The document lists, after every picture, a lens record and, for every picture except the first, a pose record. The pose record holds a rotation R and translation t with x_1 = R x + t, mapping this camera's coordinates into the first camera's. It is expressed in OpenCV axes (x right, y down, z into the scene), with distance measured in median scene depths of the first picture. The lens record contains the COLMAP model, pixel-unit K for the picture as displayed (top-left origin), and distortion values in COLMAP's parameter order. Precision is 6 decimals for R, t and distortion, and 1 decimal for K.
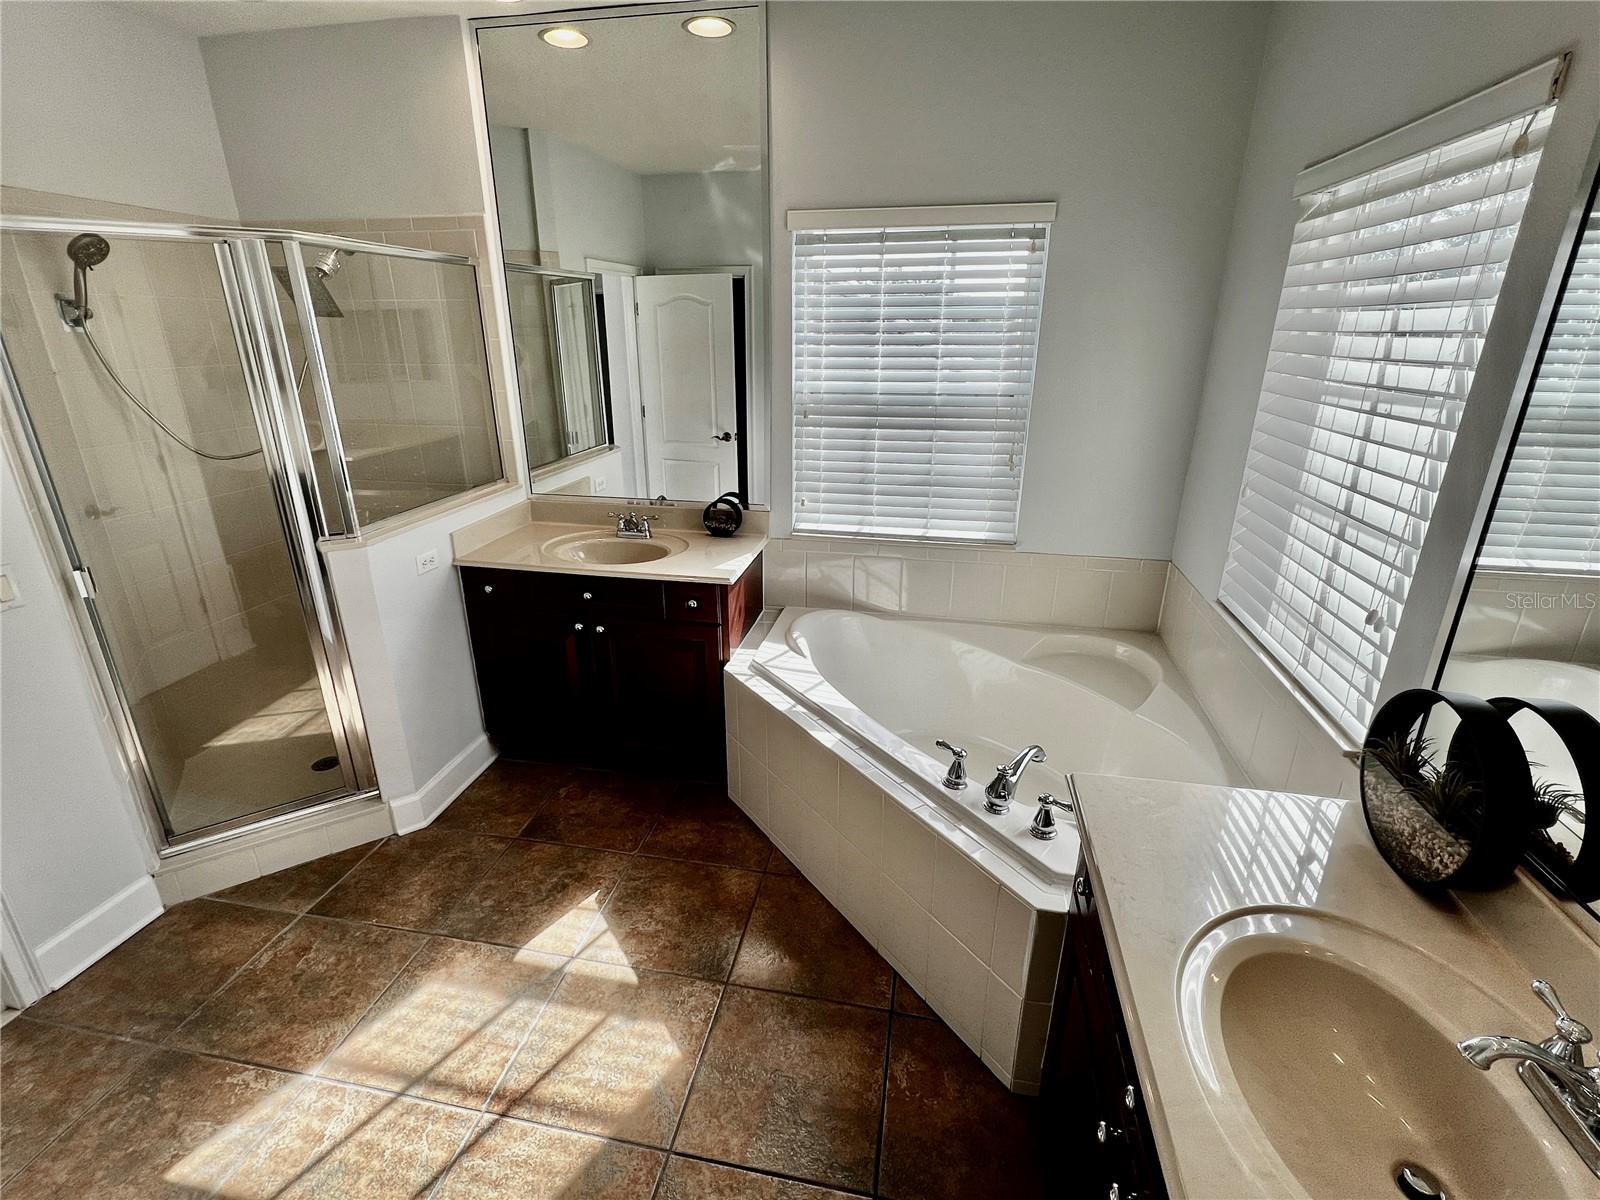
lens RADIAL K [[738.1, 0, 795.4], [0, 738.1, 596.5], [0, 0, 1]] dist [-0.000525, -0.000846]
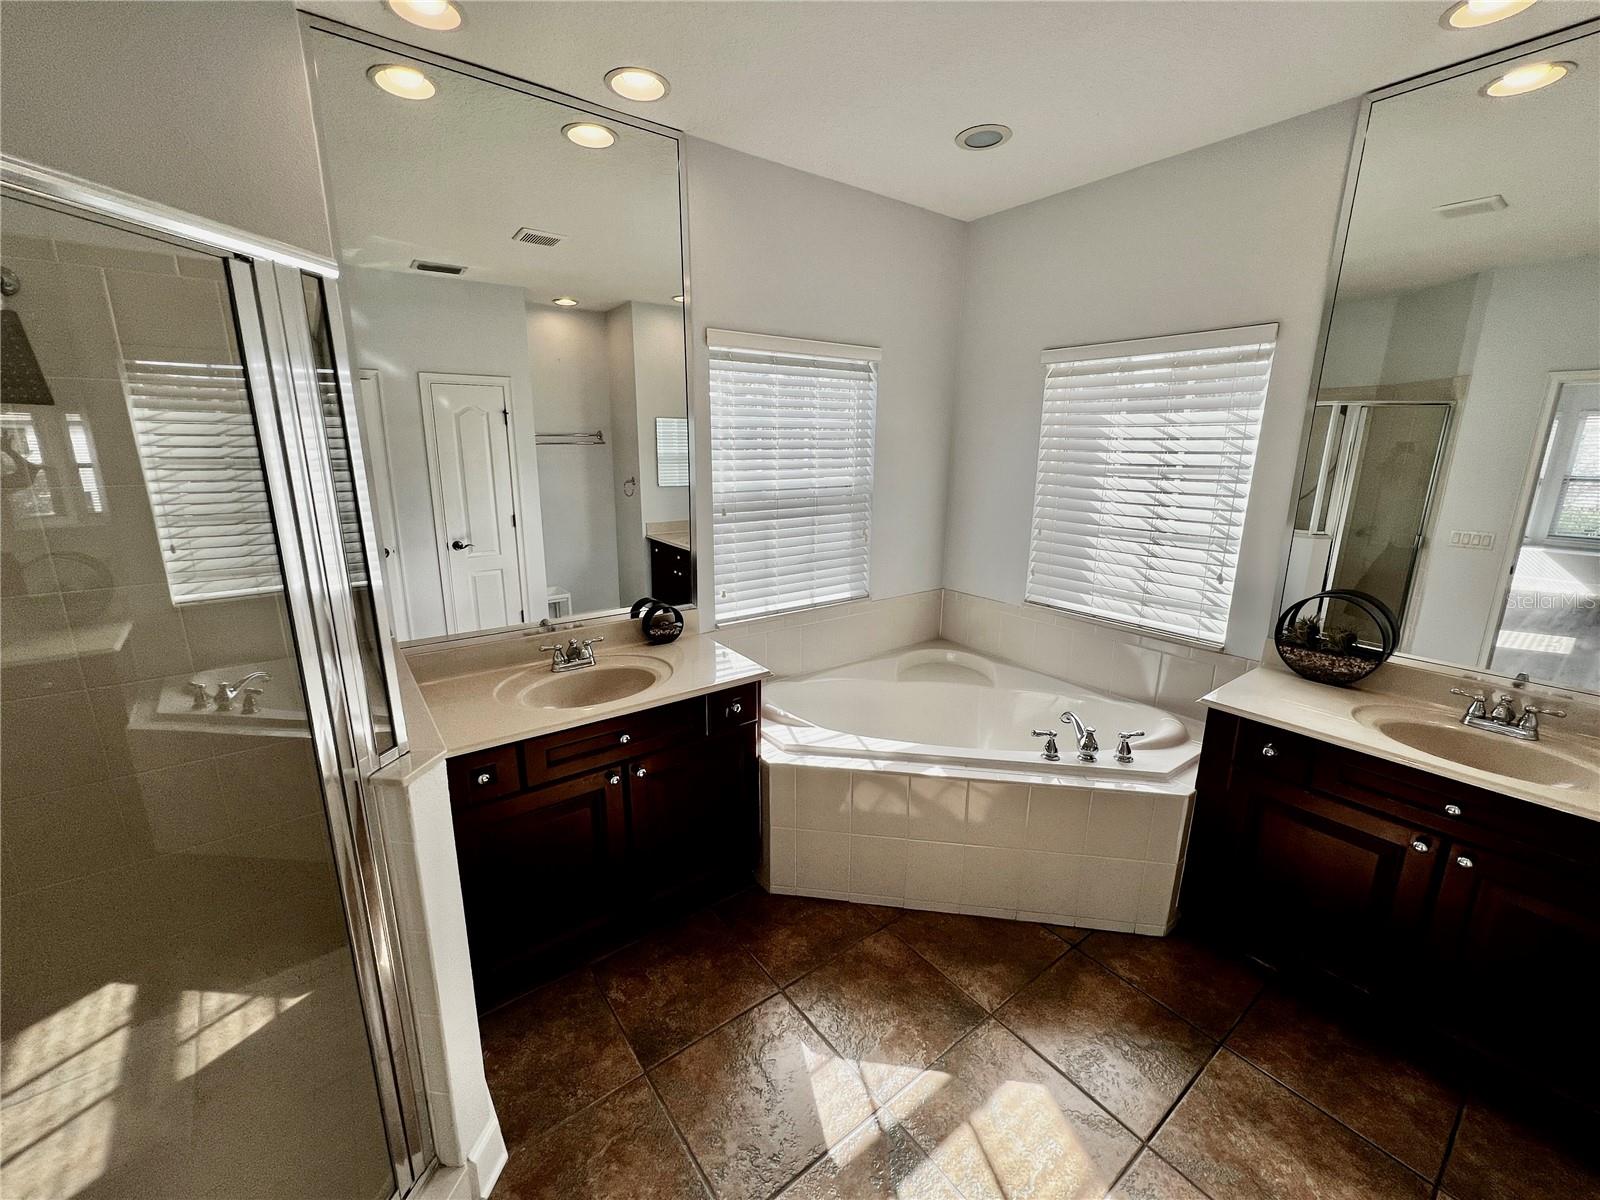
lens RADIAL K [[638.2, 0, 796.3], [0, 638.2, 594.7], [0, 0, 1]] dist [-0.004498, 0.001810]
pose [[0.669622, -0.169406, 0.723124, -0.652310], [0.250137, 0.968199, -0.004810, -0.108023], [-0.699312, 0.184101, 0.690702, 0.333441]]
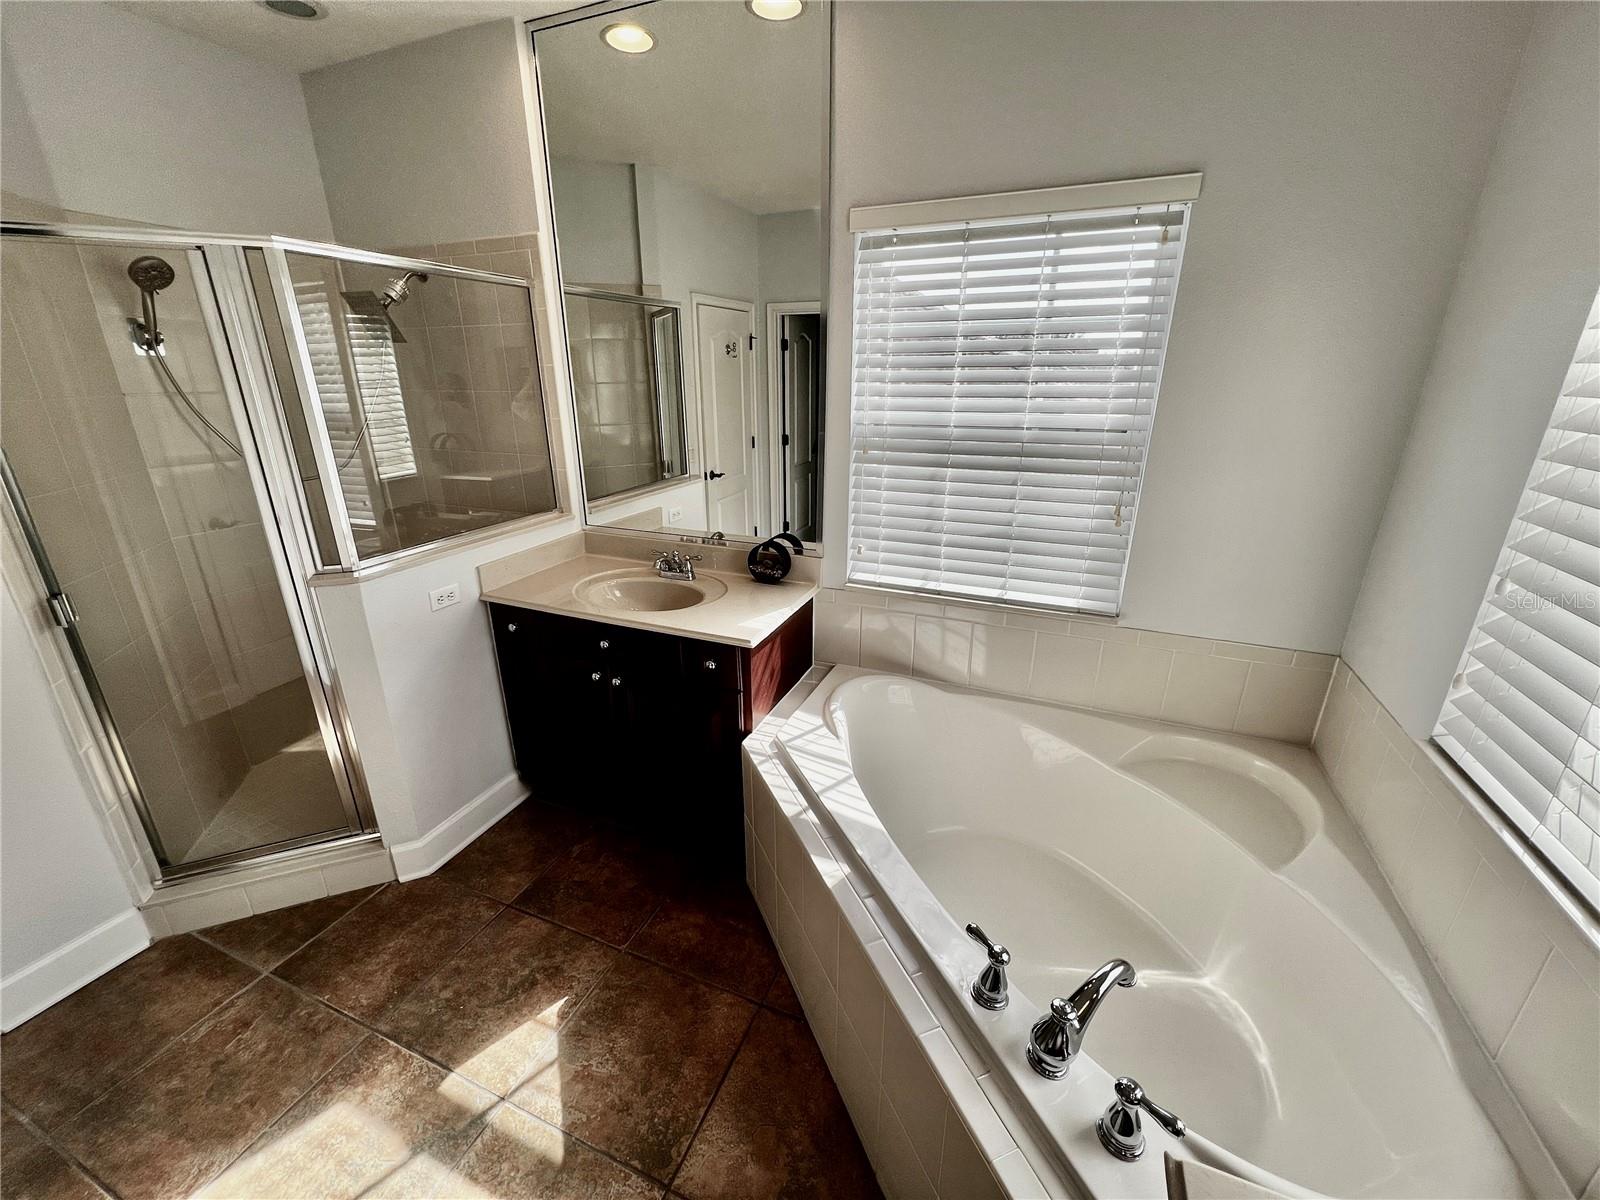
lens RADIAL K [[638.2, 0, 797.0], [0, 638.2, 596.1], [0, 0, 1]] dist [-0.004498, 0.001810]
pose [[0.979910, 0.064193, -0.188825, 0.094234], [-0.066013, 0.997813, -0.003361, -0.073787], [0.188197, 0.015758, 0.982005, 0.278199]]
